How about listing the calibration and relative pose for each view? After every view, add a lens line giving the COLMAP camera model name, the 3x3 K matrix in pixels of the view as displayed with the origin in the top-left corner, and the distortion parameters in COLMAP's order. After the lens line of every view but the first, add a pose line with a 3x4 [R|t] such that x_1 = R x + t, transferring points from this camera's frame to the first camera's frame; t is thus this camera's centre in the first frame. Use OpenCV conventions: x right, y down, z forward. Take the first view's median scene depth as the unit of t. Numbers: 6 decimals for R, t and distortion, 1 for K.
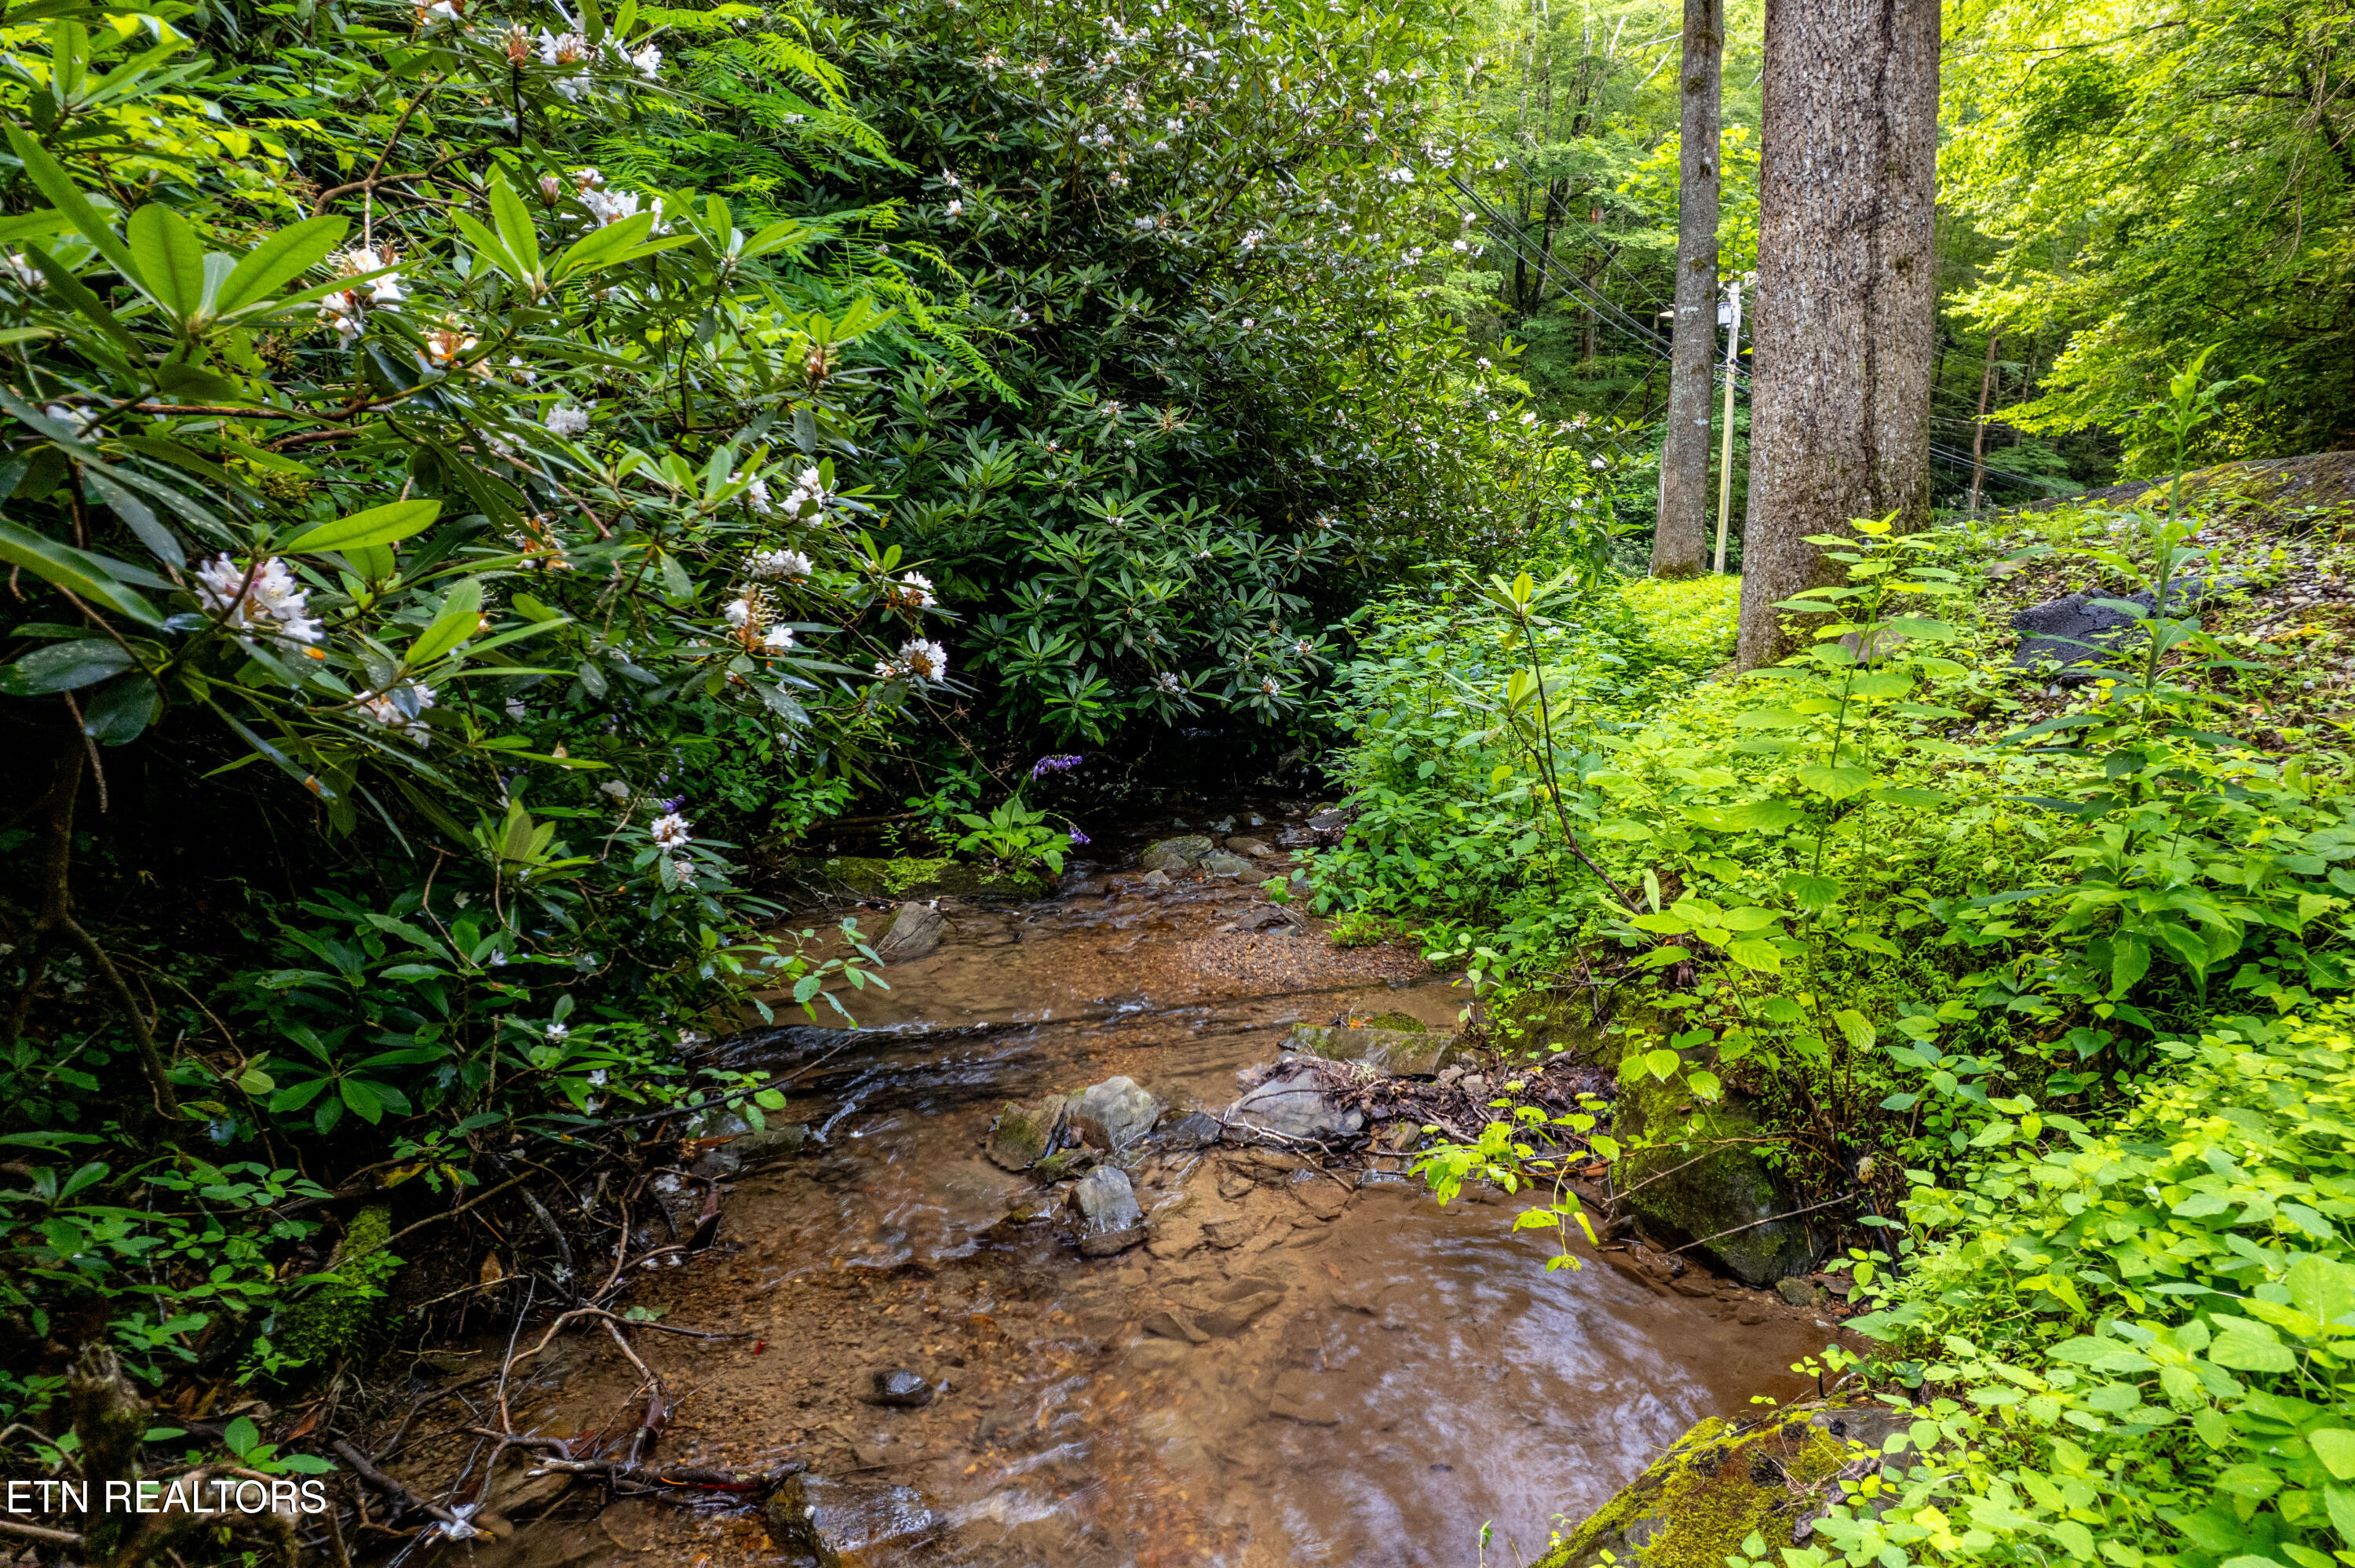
lens RADIAL K [[1503.2, 0, 1181.8], [0, 1503.2, 808.2], [0, 0, 1]] dist [-0.054251, 0.036192]
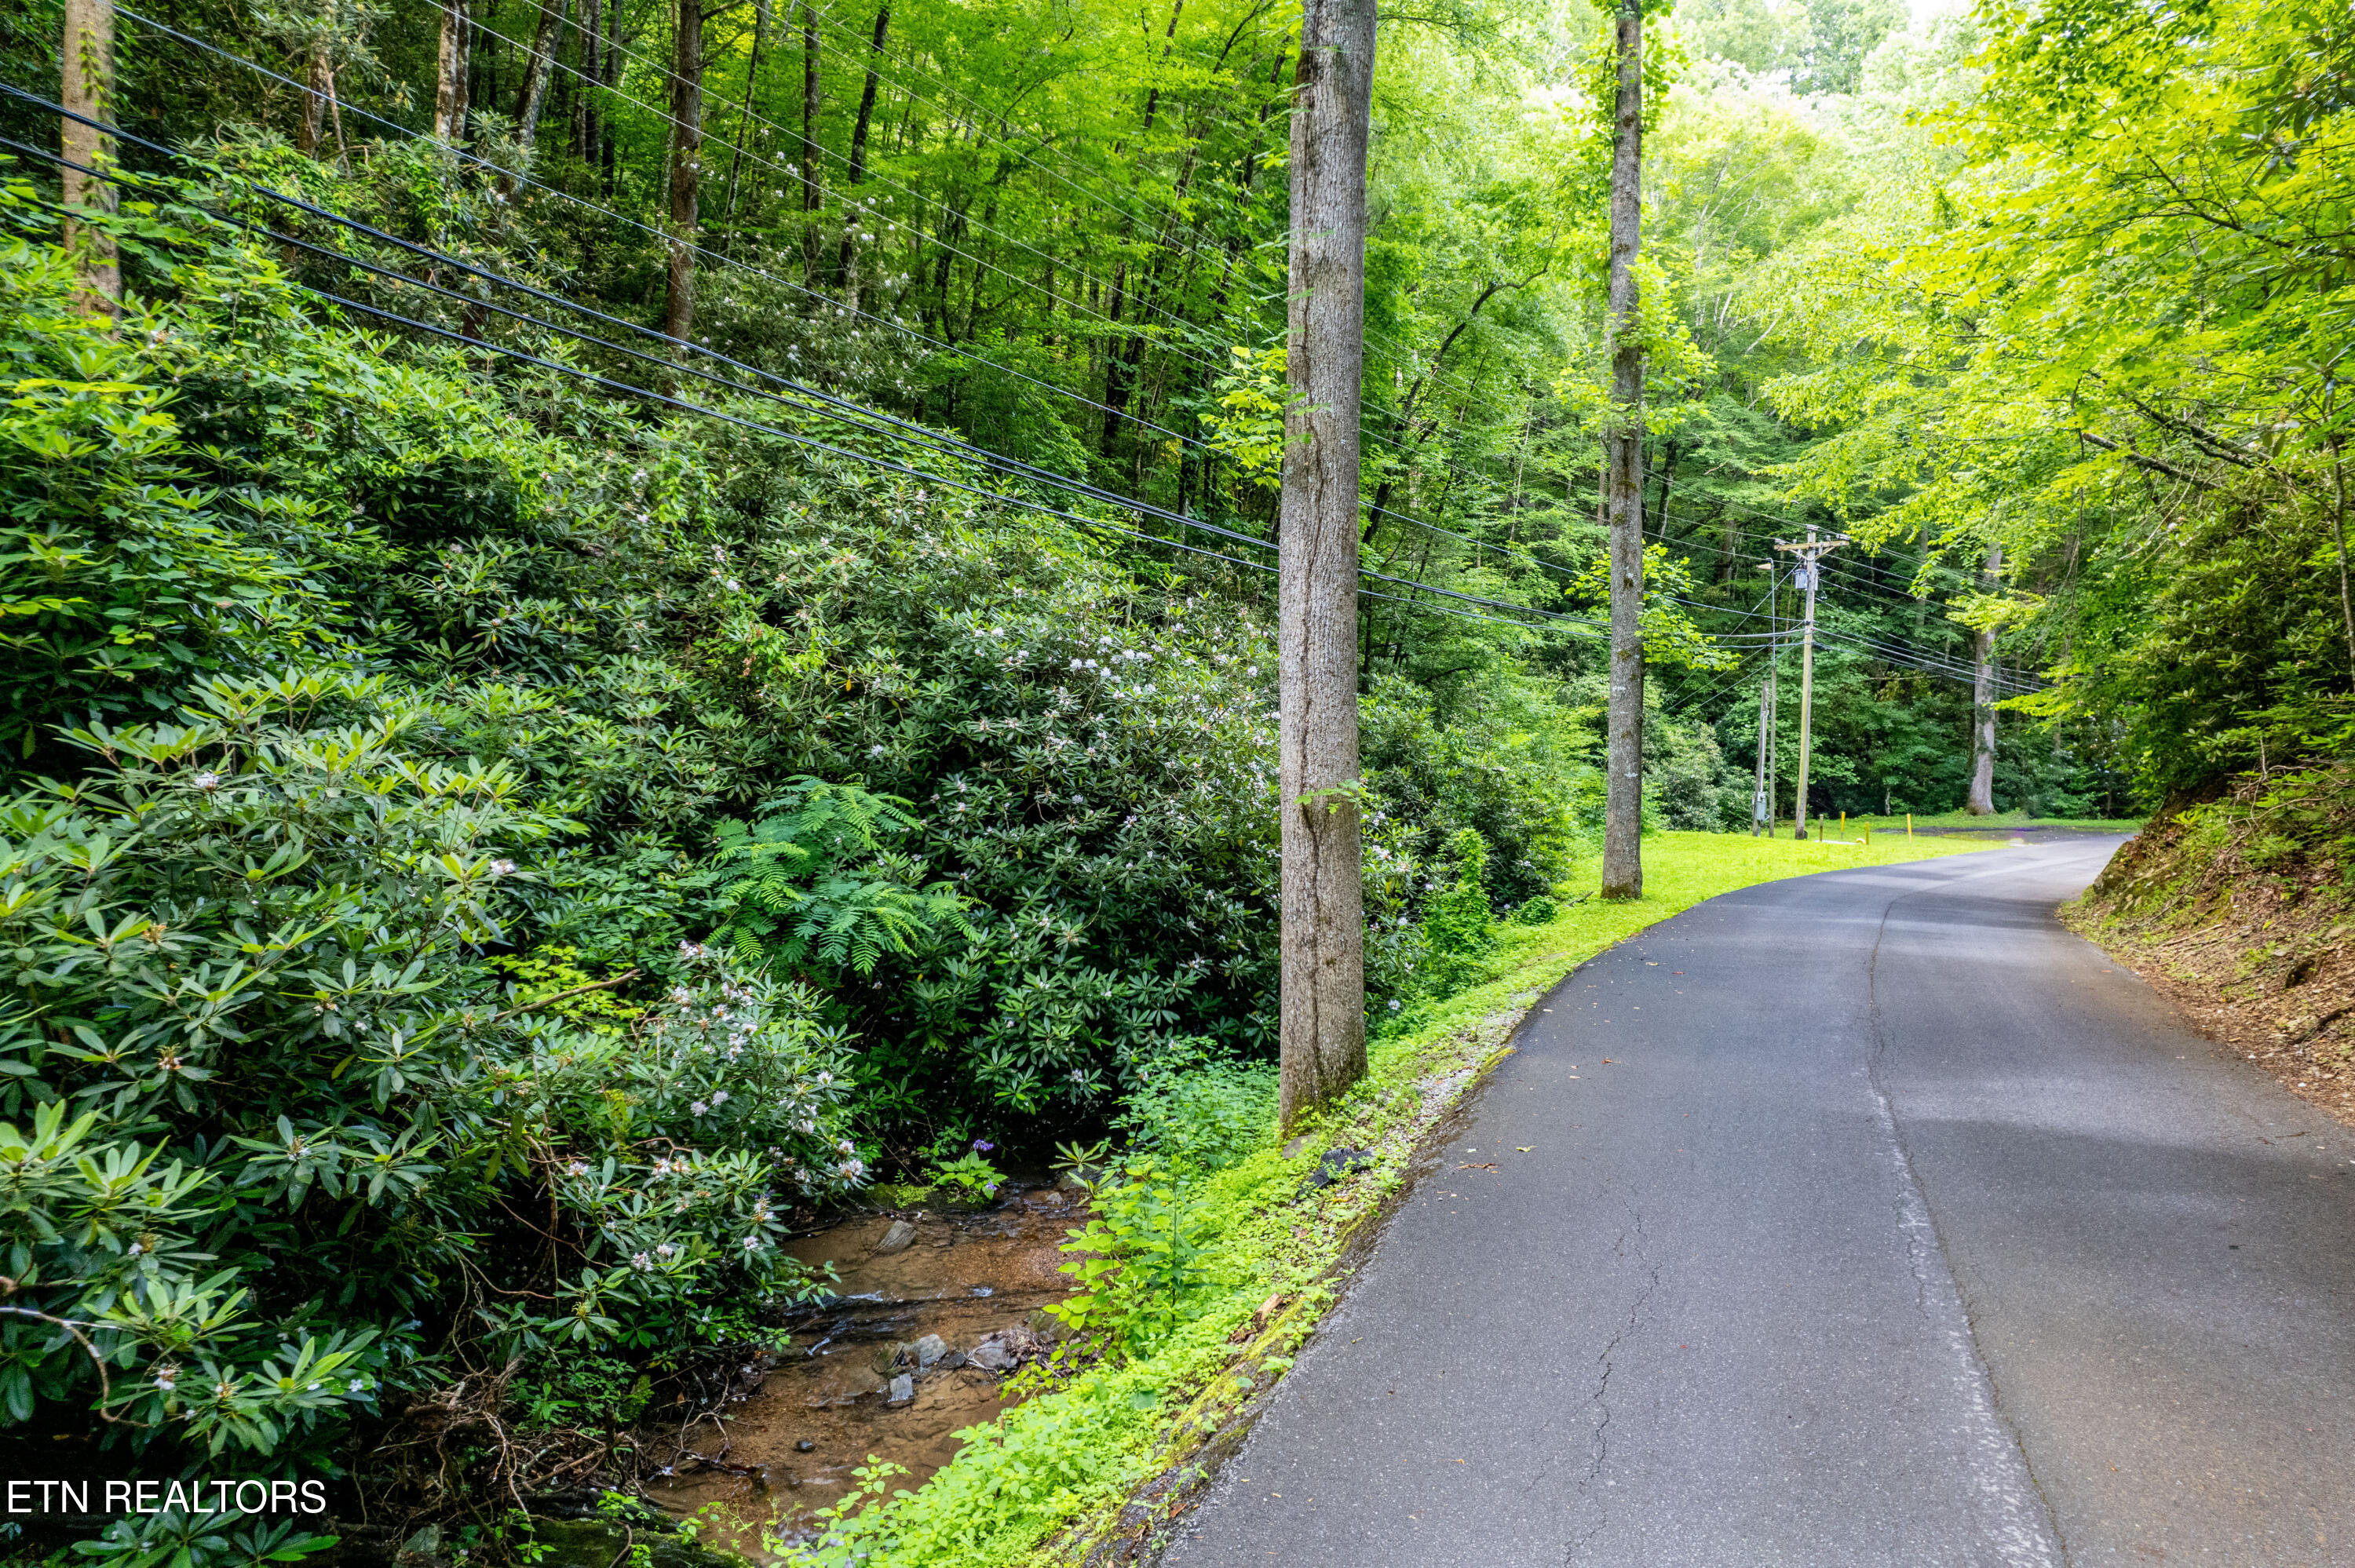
lens RADIAL K [[1519.8, 0, 1177.5], [0, 1519.8, 784.0], [0, 0, 1]] dist [-0.083143, 0.078850]
pose [[0.990441, 0.010349, -0.137546, 0.408367], [-0.026709, 0.992697, -0.117637, -0.259350], [0.135324, 0.120186, 0.983485, -0.869200]]
